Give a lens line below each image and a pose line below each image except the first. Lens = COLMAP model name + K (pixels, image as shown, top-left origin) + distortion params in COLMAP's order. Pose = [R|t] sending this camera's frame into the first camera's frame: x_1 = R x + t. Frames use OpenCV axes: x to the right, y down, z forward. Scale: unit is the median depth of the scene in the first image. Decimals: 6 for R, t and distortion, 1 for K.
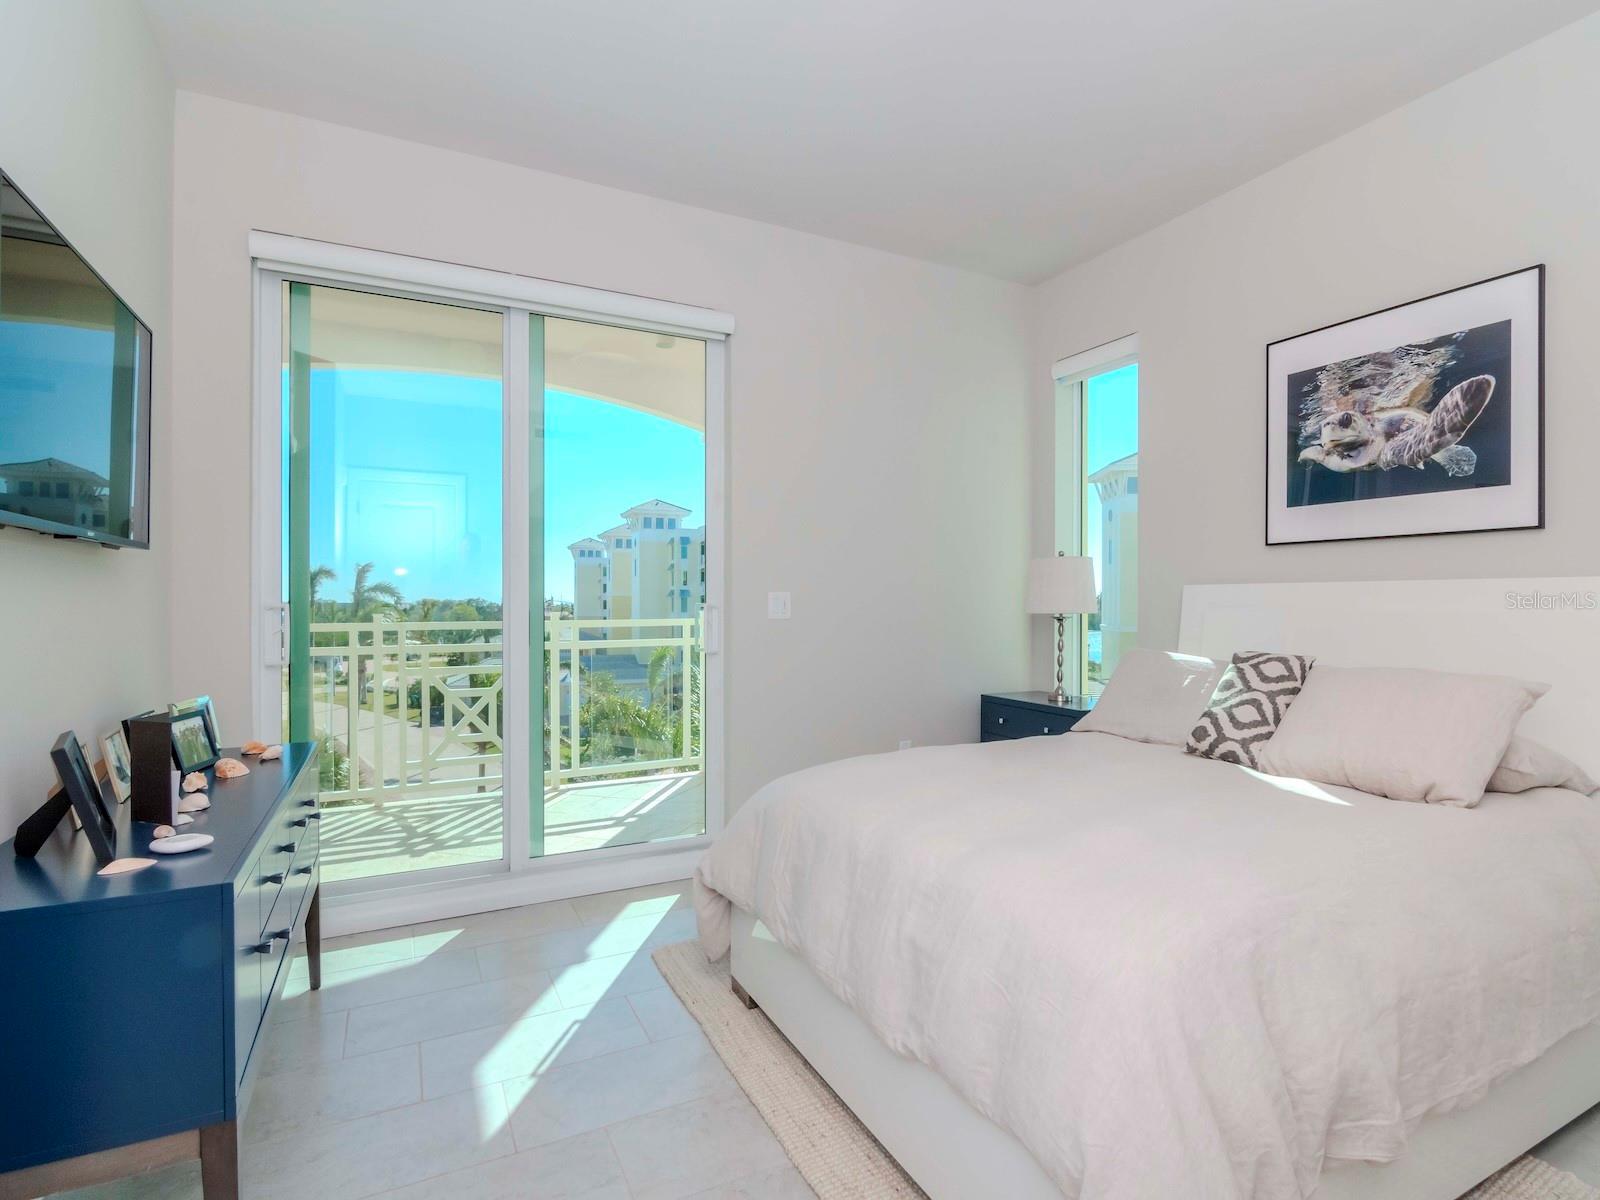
lens RADIAL K [[832.2, 0, 763.3], [0, 832.2, 595.3], [0, 0, 1]] dist [-0.002853, -0.011541]
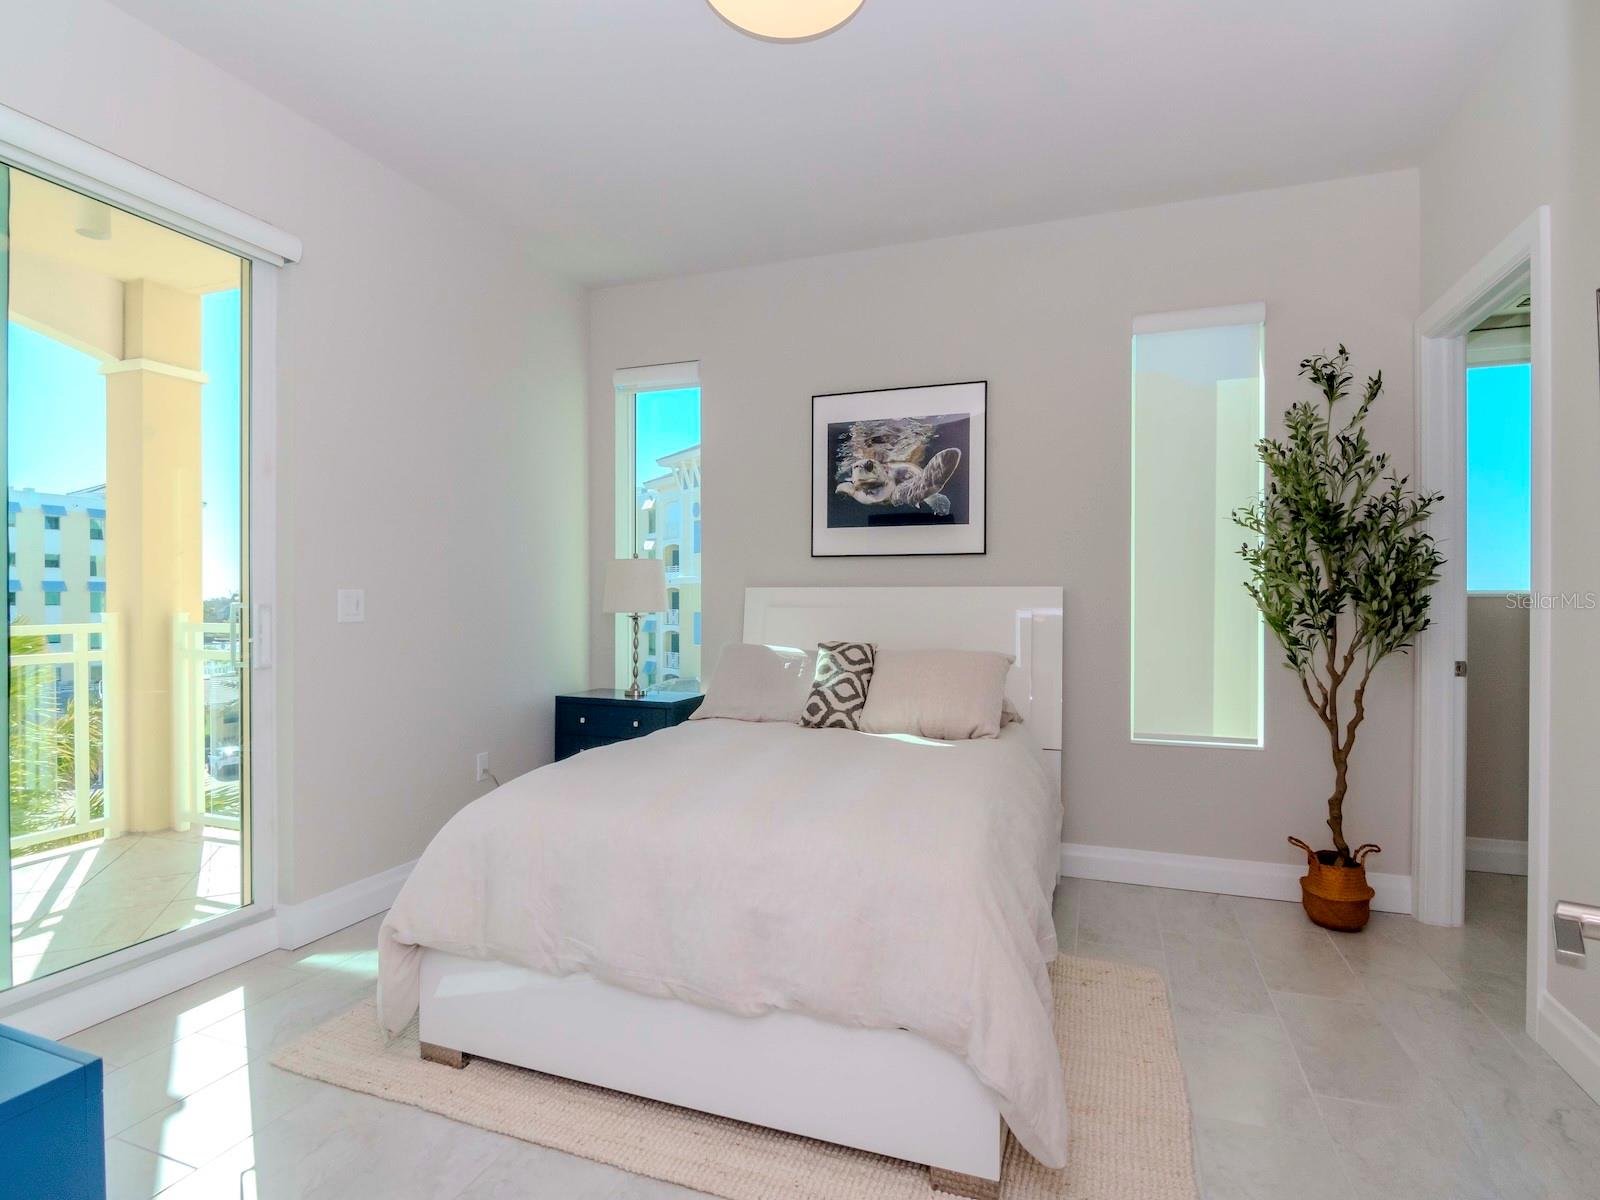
lens RADIAL K [[877.5, 0, 805.8], [0, 877.5, 606.3], [0, 0, 1]] dist [-0.000312, 0.001010]
pose [[0.693613, -0.005231, 0.720328, -0.407443], [-0.007902, 0.999858, 0.014870, -0.005974], [-0.720304, -0.016006, 0.693474, 0.097598]]
